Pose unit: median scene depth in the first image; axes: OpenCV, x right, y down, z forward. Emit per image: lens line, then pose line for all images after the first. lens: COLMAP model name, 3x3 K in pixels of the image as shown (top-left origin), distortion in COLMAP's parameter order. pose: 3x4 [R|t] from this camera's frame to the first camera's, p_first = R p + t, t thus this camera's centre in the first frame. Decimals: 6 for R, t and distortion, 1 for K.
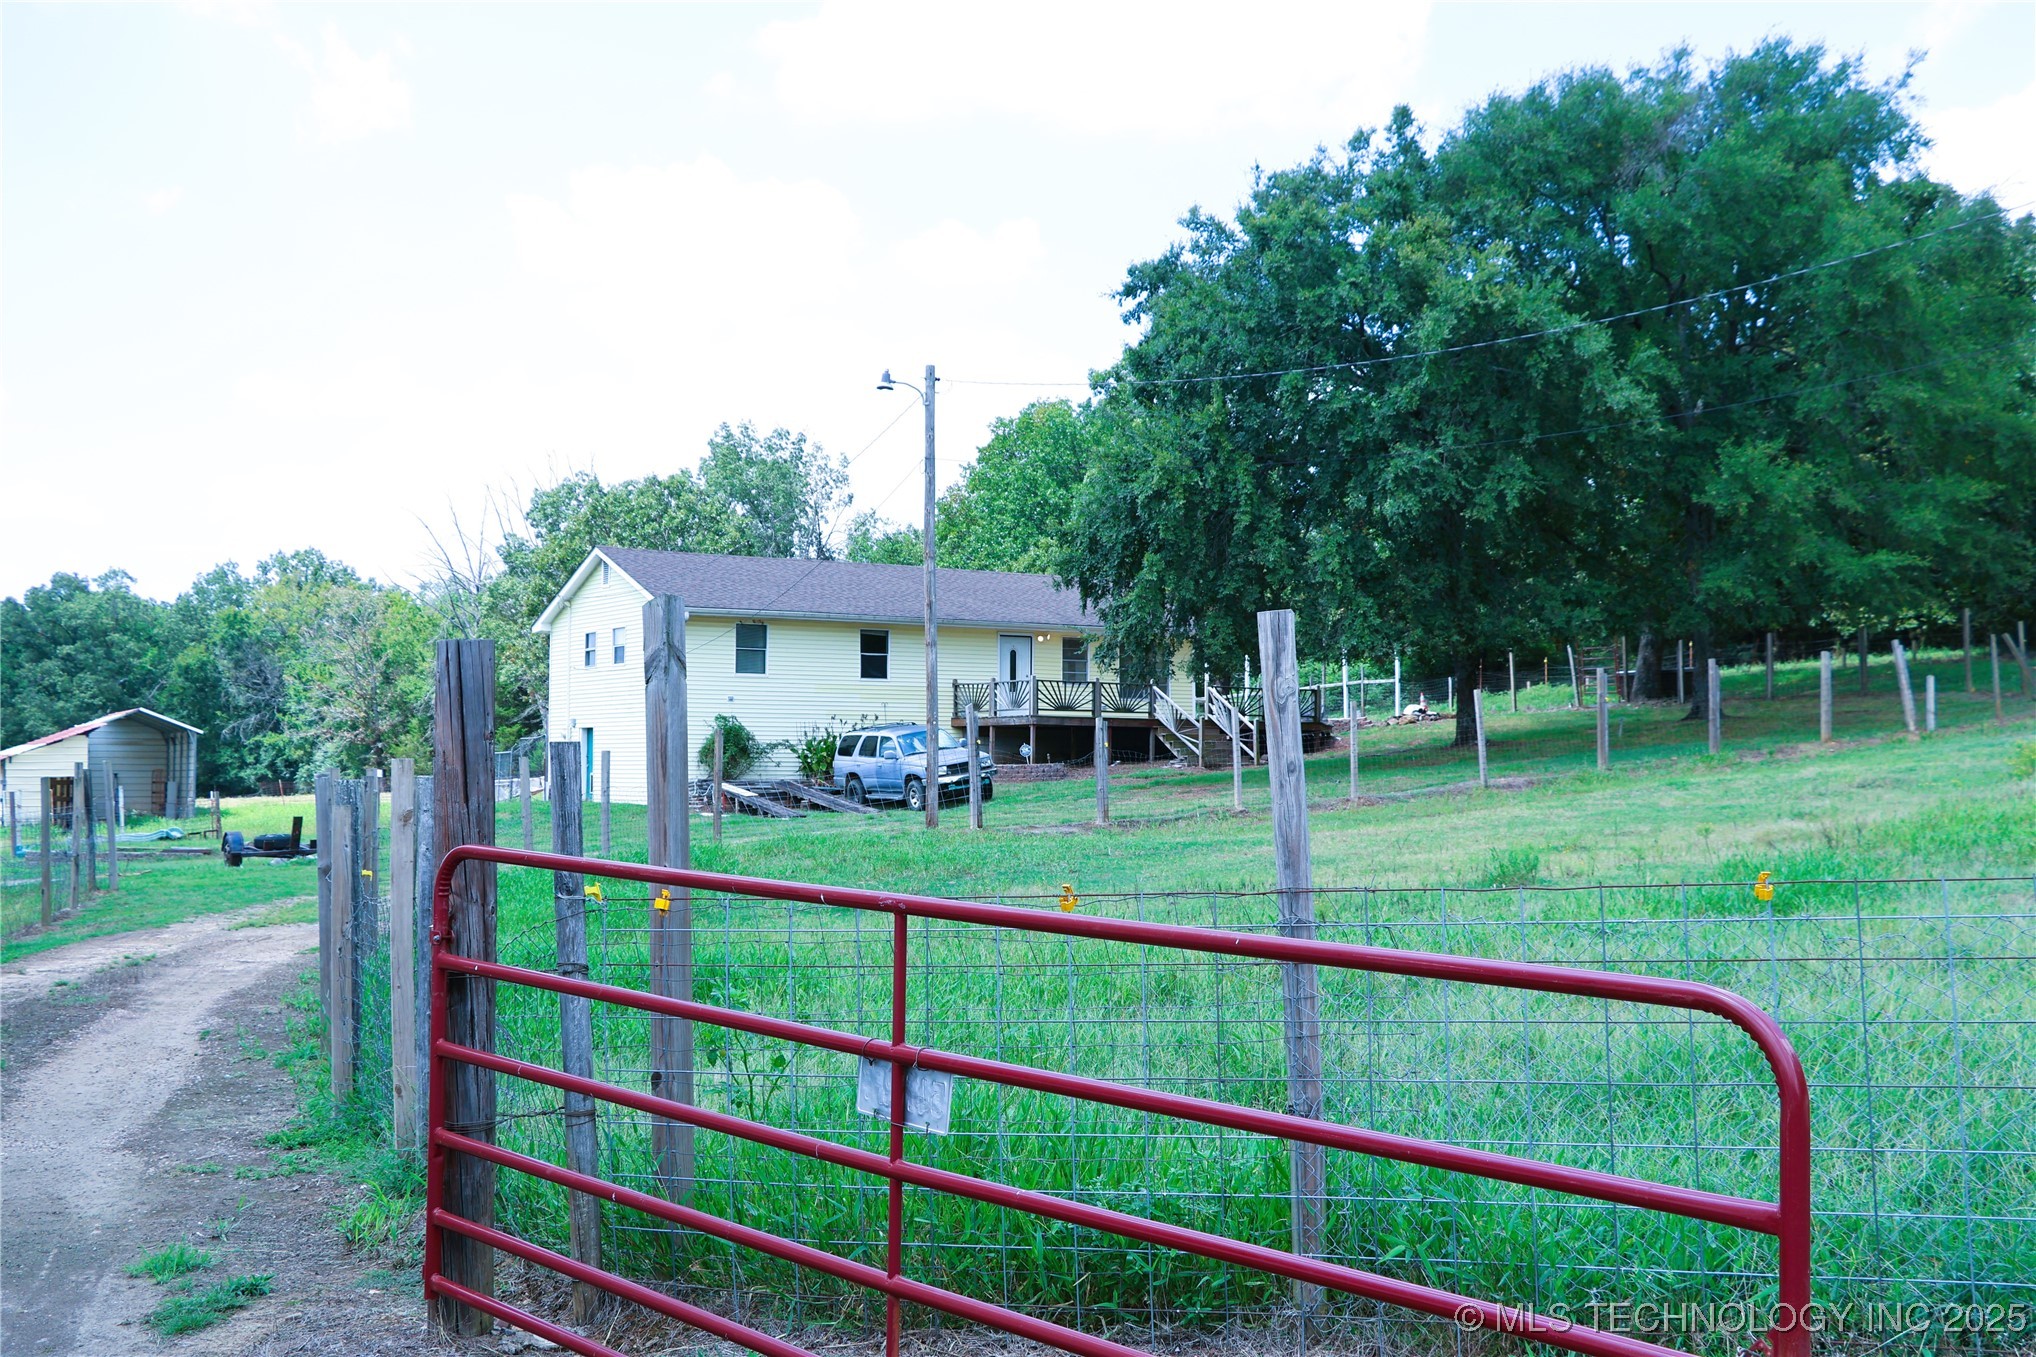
lens RADIAL K [[2347.8, 0, 1013.4], [0, 2347.8, 685.1], [0, 0, 1]] dist [-0.022386, 0.000000]
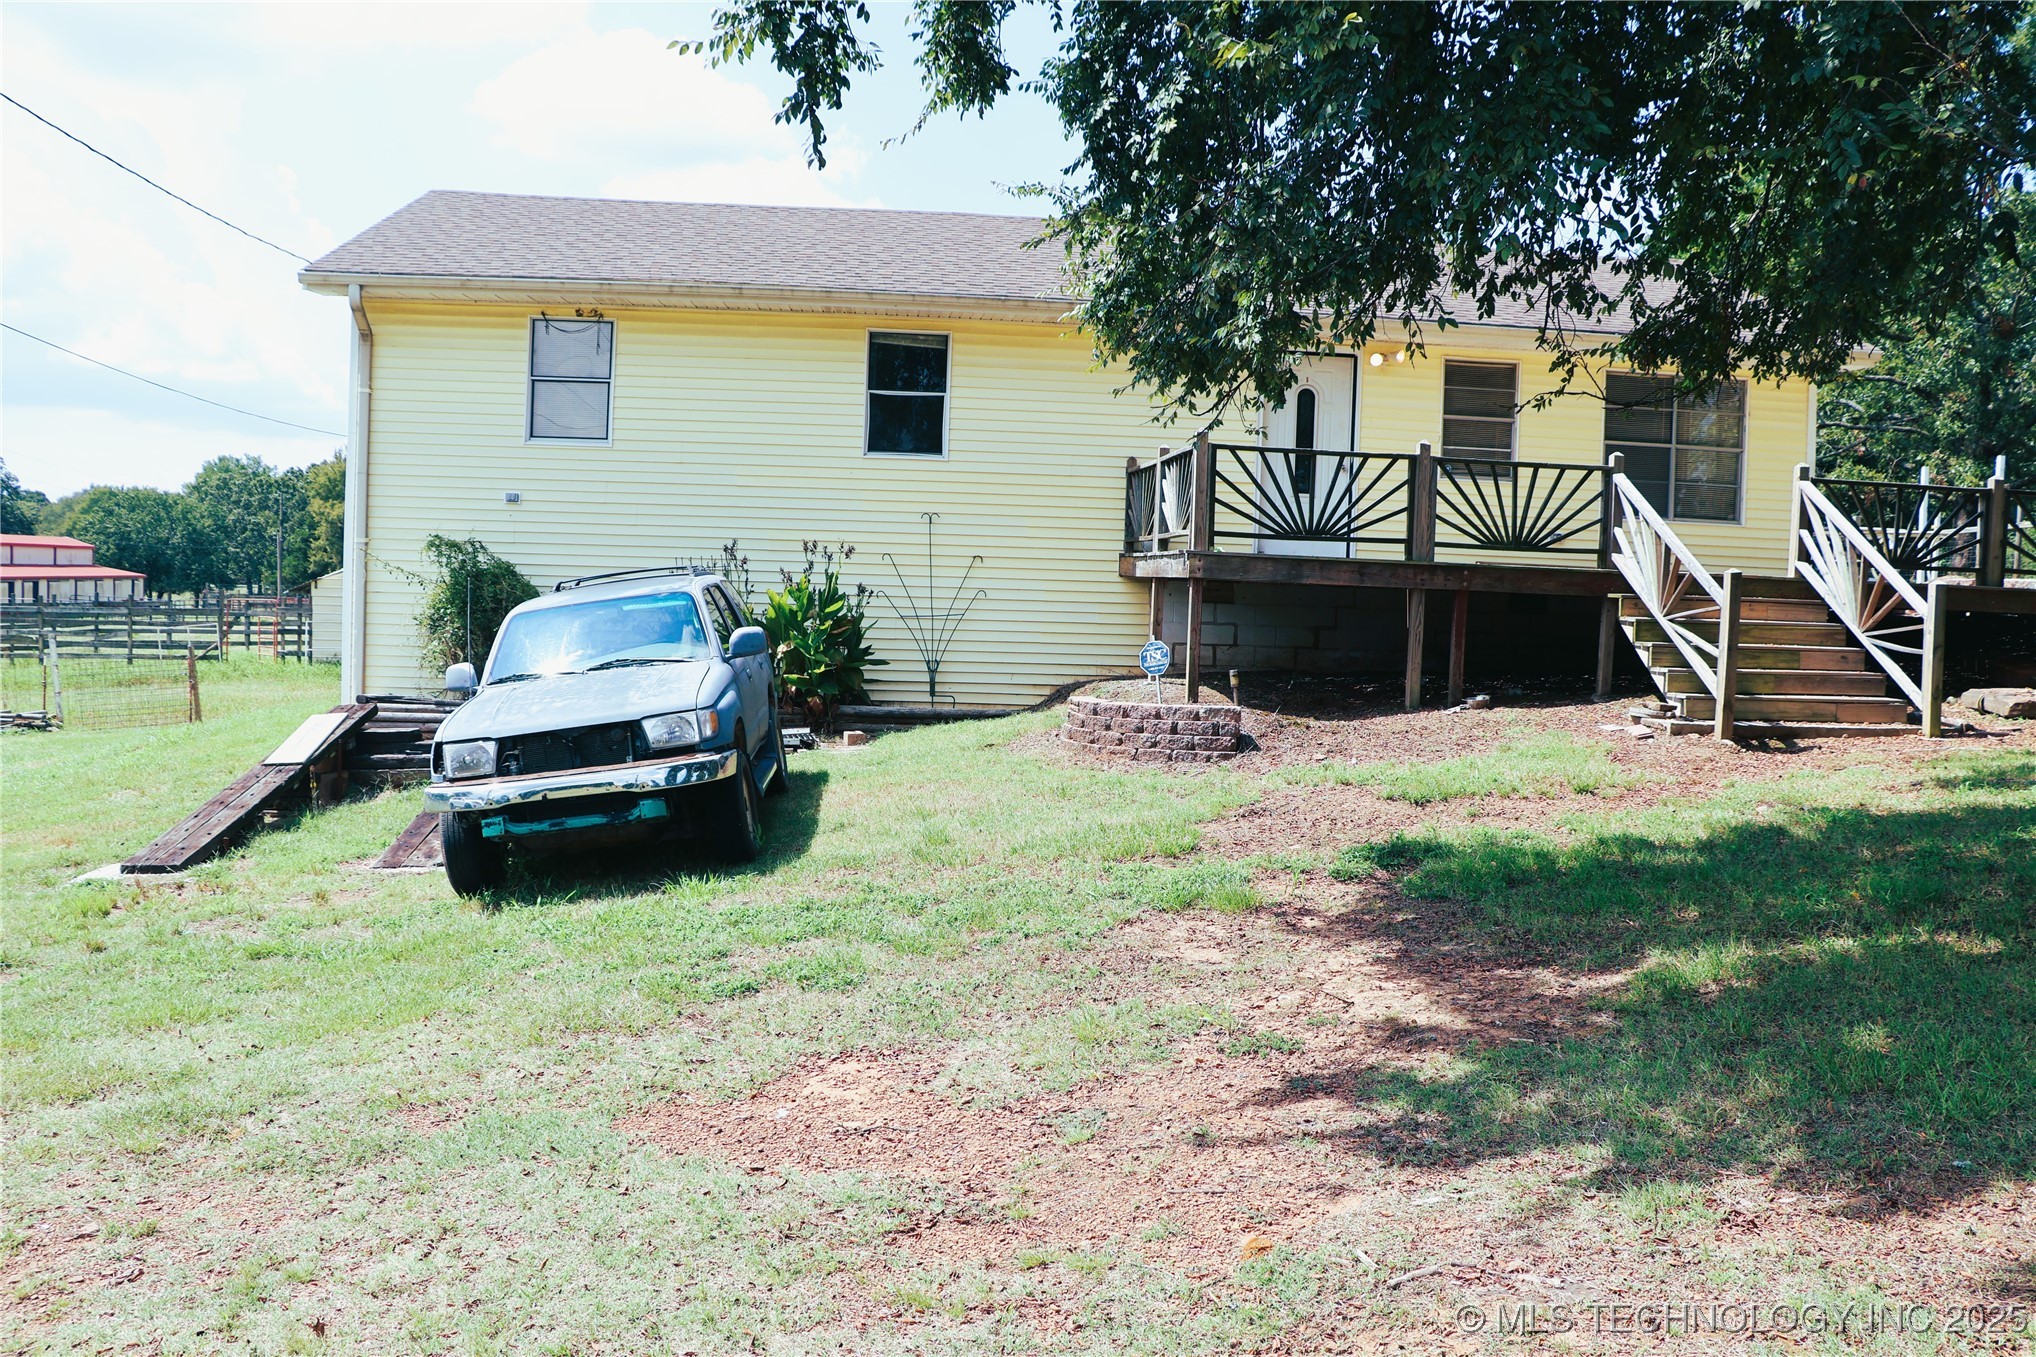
lens RADIAL K [[1655.7, 0, 1028.0], [0, 1655.7, 675.1], [0, 0, 1]] dist [-0.175837, 0.132330]
pose [[0.886857, 0.054253, -0.458847, 0.092418], [-0.012964, 0.995613, 0.092662, 0.008710], [0.461862, -0.076229, 0.883670, 0.753131]]
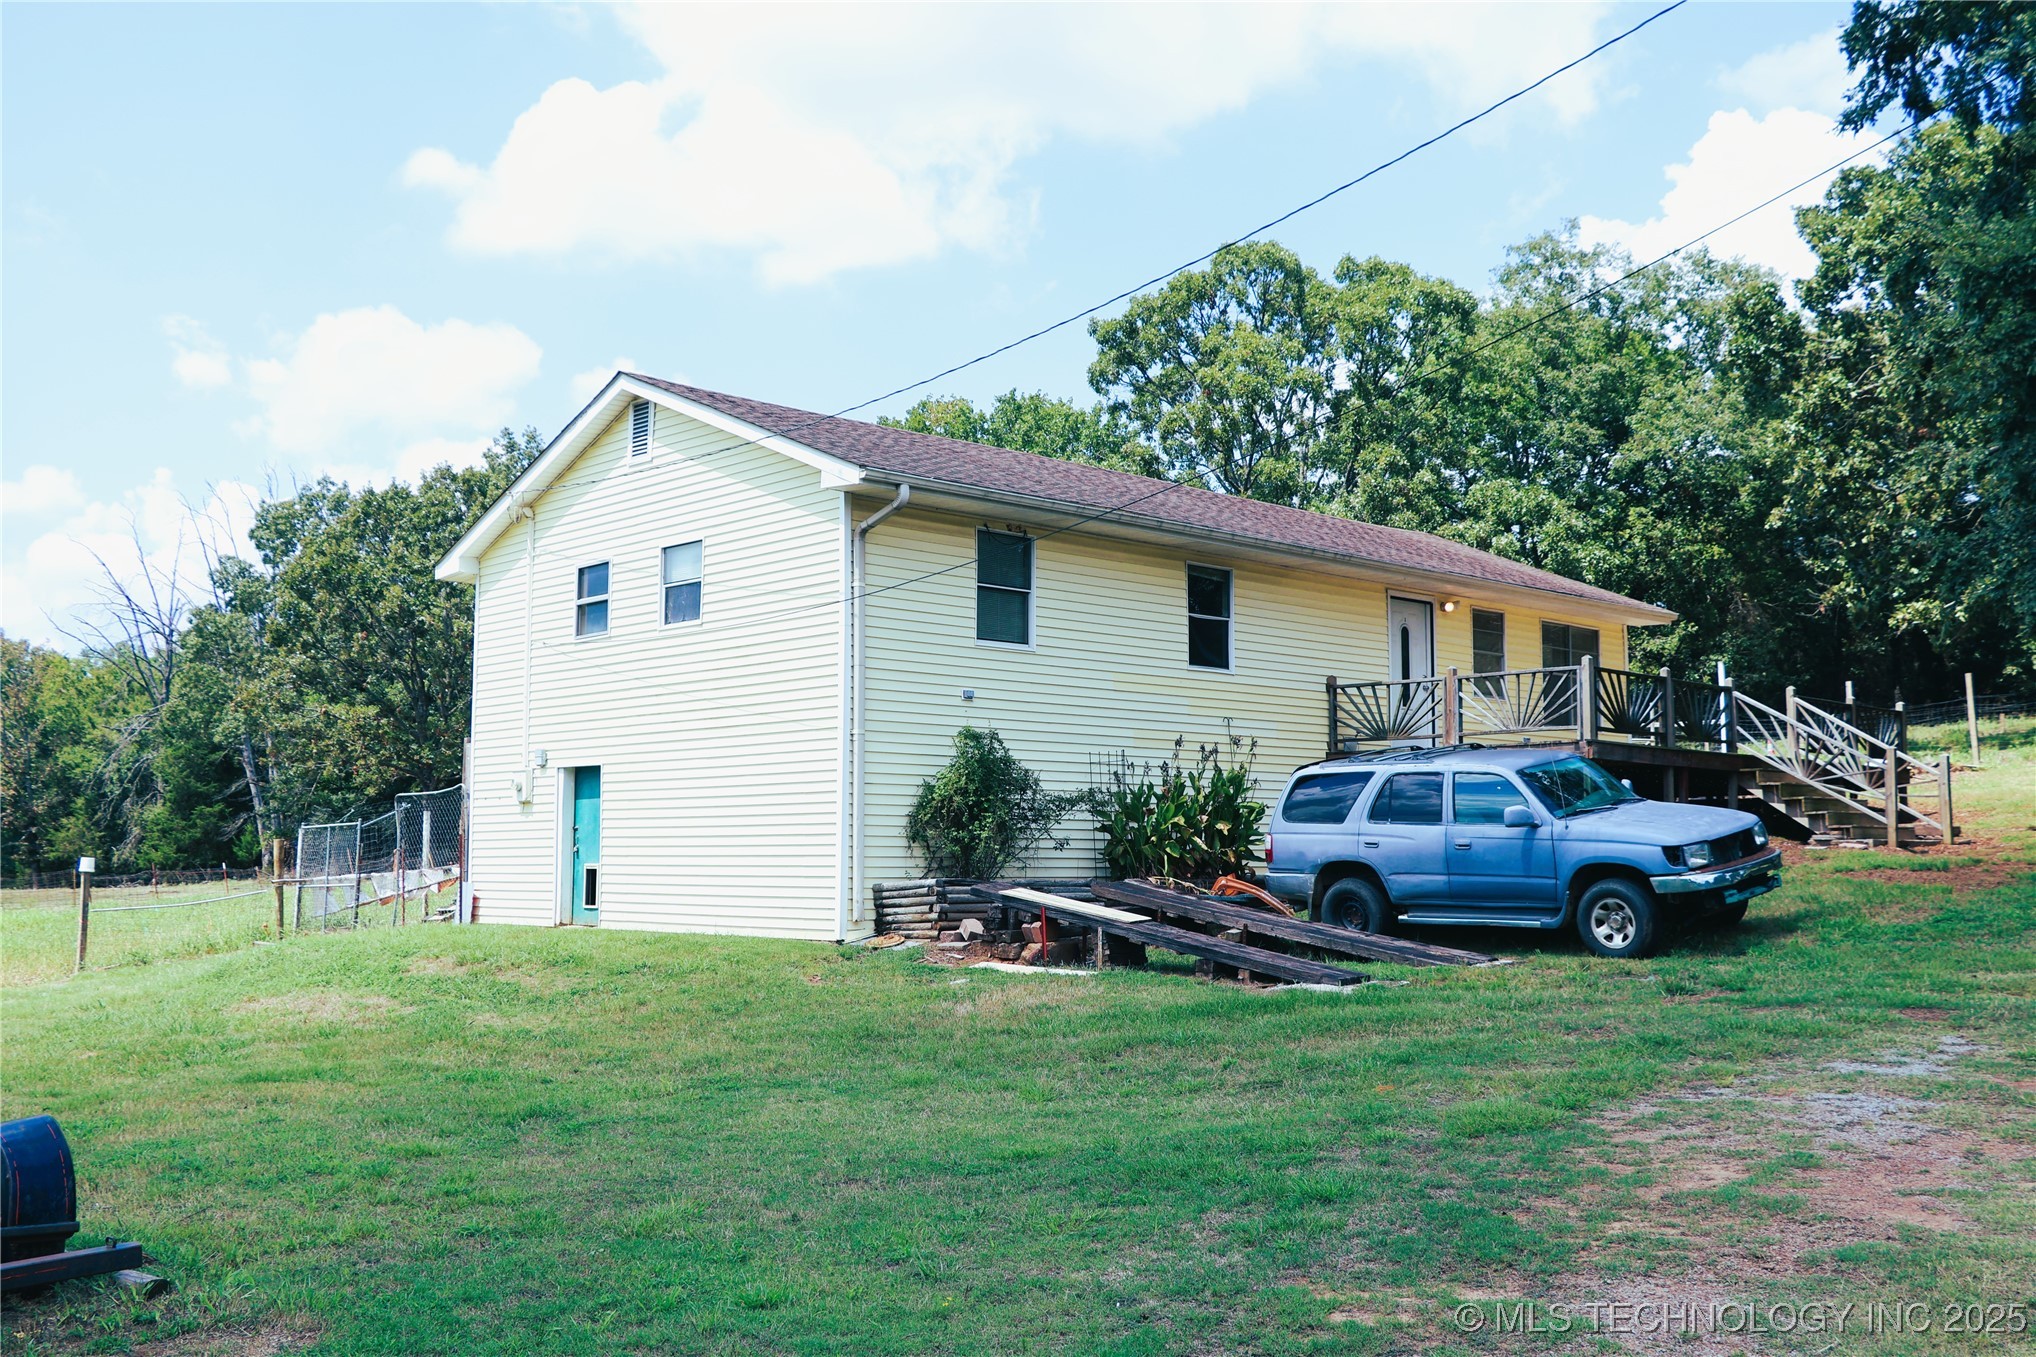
lens RADIAL K [[2027.0, 0, 1026.2], [0, 2027.0, 671.0], [0, 0, 1]] dist [-0.052481, 0.000000]
pose [[0.979163, 0.017550, 0.202317, -0.180448], [-0.005809, 0.998272, -0.058483, 0.022634], [-0.202994, 0.056089, 0.977572, 0.597585]]
